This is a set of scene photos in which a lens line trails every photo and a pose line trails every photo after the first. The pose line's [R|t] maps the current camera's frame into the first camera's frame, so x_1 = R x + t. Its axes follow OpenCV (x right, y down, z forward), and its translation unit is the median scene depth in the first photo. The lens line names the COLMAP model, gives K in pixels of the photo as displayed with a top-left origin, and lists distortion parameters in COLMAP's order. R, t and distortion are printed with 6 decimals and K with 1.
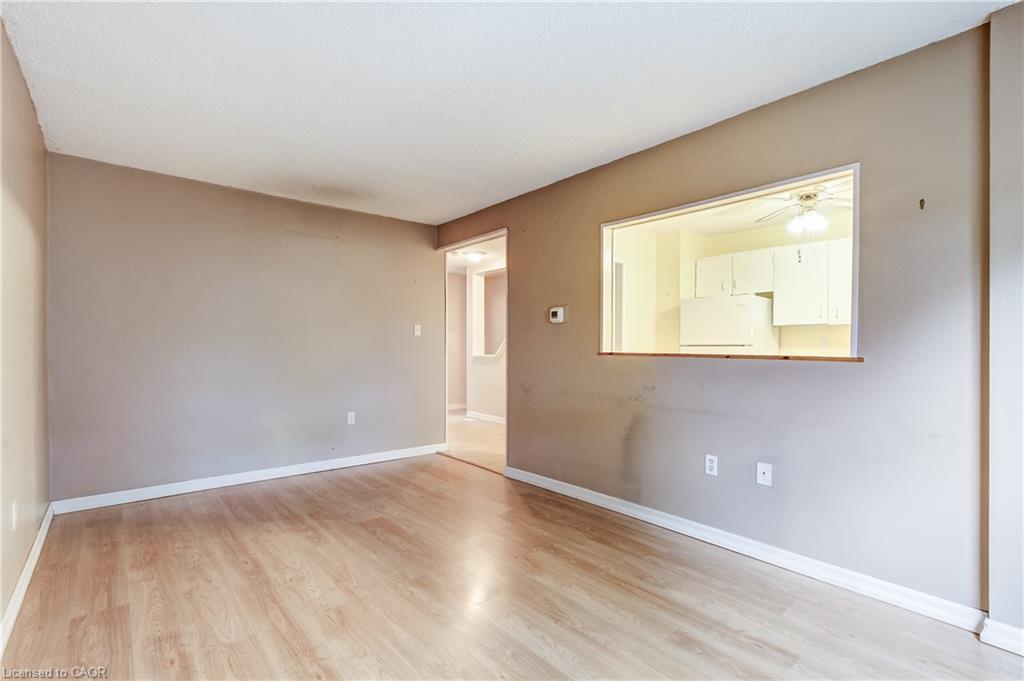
lens RADIAL K [[483.9, 0, 510.5], [0, 483.9, 347.7], [0, 0, 1]] dist [-0.002621, 0.000036]
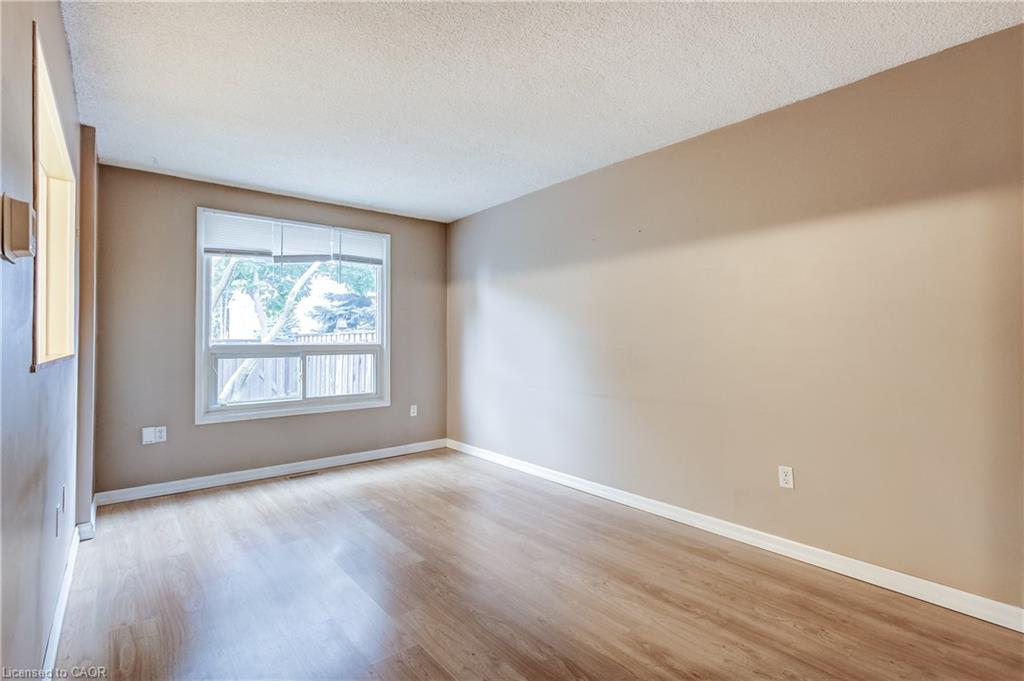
lens RADIAL K [[483.9, 0, 512.9], [0, 483.9, 330.1], [0, 0, 1]] dist [-0.002621, 0.000036]
pose [[-0.999944, -0.000791, -0.010559, -0.210480], [-0.000637, 0.999895, -0.014498, -0.015837], [0.010570, -0.014490, -0.999839, 1.623431]]
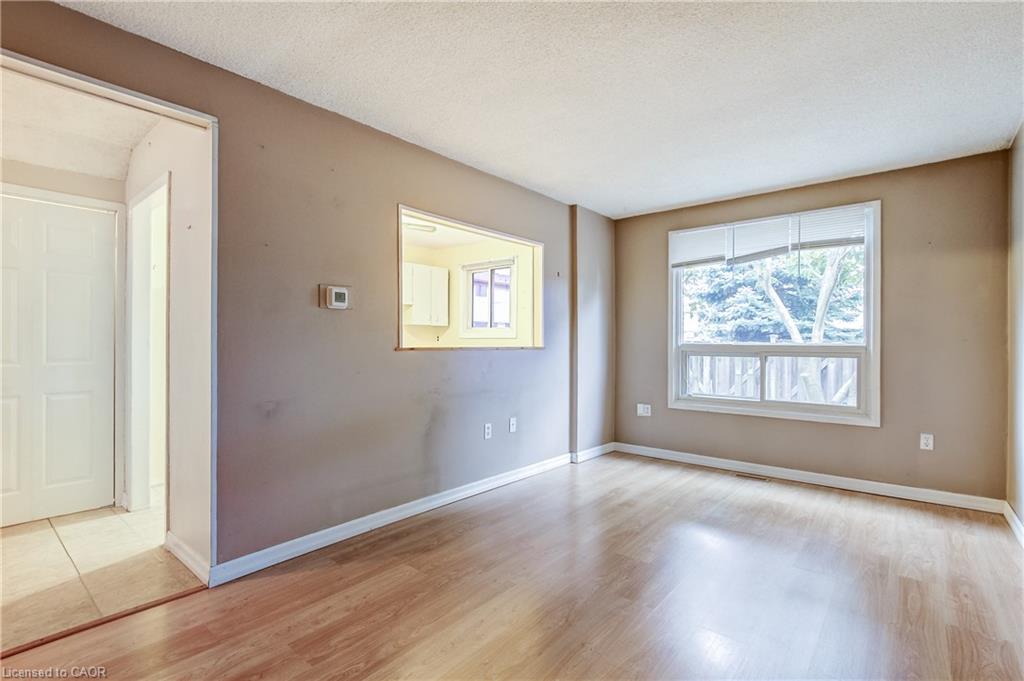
lens RADIAL K [[483.9, 0, 514.1], [0, 483.9, 343.1], [0, 0, 1]] dist [-0.002621, 0.000036]
pose [[-0.189298, -0.005830, 0.981902, -0.855328], [-0.000318, 0.999983, 0.005876, -0.005429], [-0.981920, 0.000800, -0.189297, 1.126926]]
